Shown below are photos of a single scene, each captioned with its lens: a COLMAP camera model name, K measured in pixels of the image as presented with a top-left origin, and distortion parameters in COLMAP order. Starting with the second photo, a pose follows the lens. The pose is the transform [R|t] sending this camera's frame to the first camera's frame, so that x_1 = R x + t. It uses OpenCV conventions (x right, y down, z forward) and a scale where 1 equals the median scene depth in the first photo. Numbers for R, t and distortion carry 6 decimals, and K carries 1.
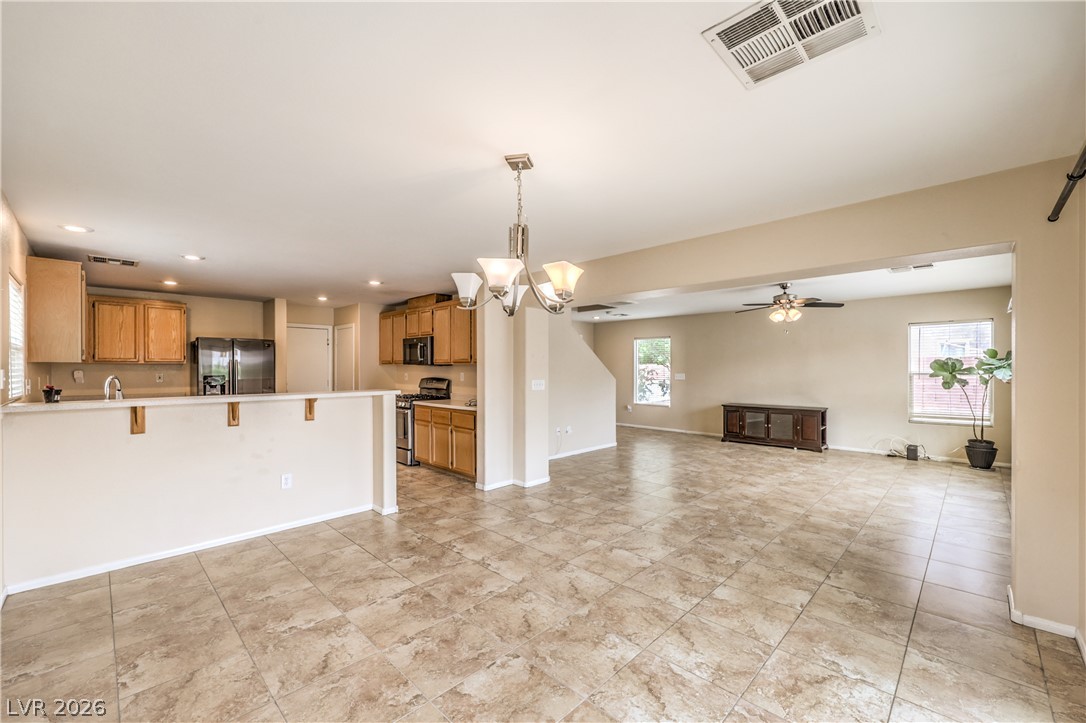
lens RADIAL K [[442.5, 0, 541.7], [0, 442.5, 366.3], [0, 0, 1]] dist [-0.001256, 0.000040]
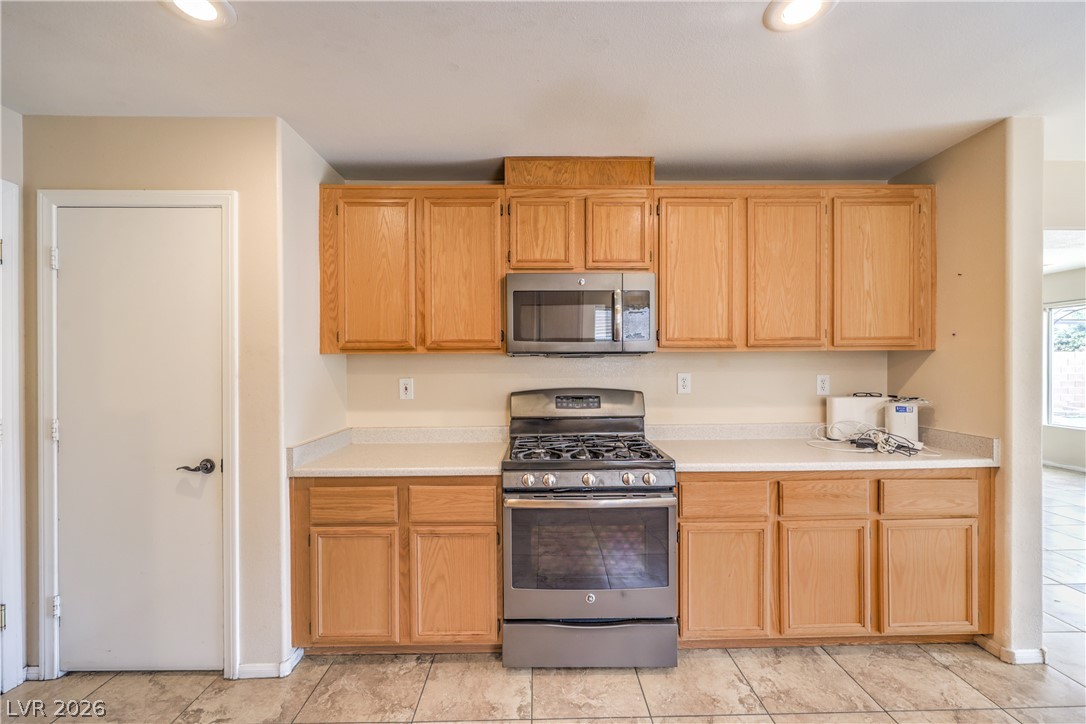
lens RADIAL K [[442.5, 0, 541.7], [0, 442.5, 366.8], [0, 0, 1]] dist [-0.001256, 0.000040]
pose [[0.702130, -0.009673, 0.711983, -0.788376], [0.005215, 0.999951, 0.008442, 0.006469], [-0.712030, -0.002214, 0.702146, 1.126395]]
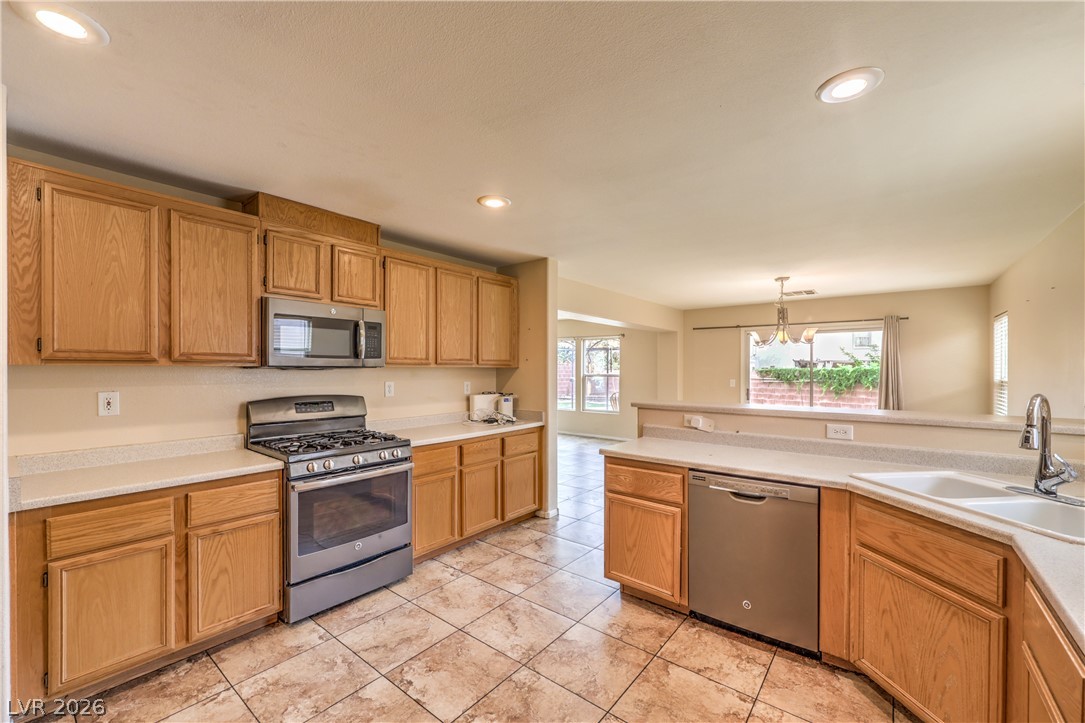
lens RADIAL K [[438.6, 0, 543.9], [0, 438.6, 371.5], [0, 0, 1]] dist [-0.000903, -0.000215]
pose [[-0.103753, -0.004689, 0.994592, -1.058144], [-0.002746, 0.999986, 0.004428, -0.001996], [-0.994599, -0.002272, -0.103764, 1.207326]]
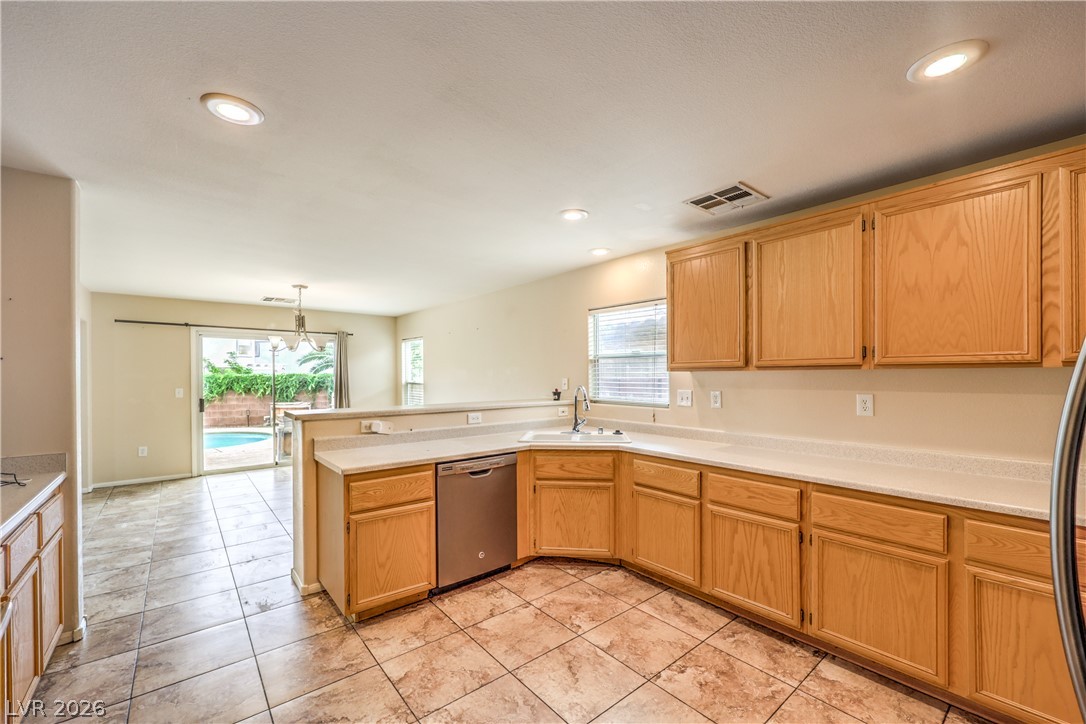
lens RADIAL K [[443.3, 0, 545.5], [0, 443.3, 376.7], [0, 0, 1]] dist [-0.000861, -0.000081]
pose [[-0.995040, 0.002761, 0.099434, -0.756785], [0.002814, 0.999996, 0.000392, -0.000303], [-0.099432, 0.000670, -0.995044, 1.561906]]
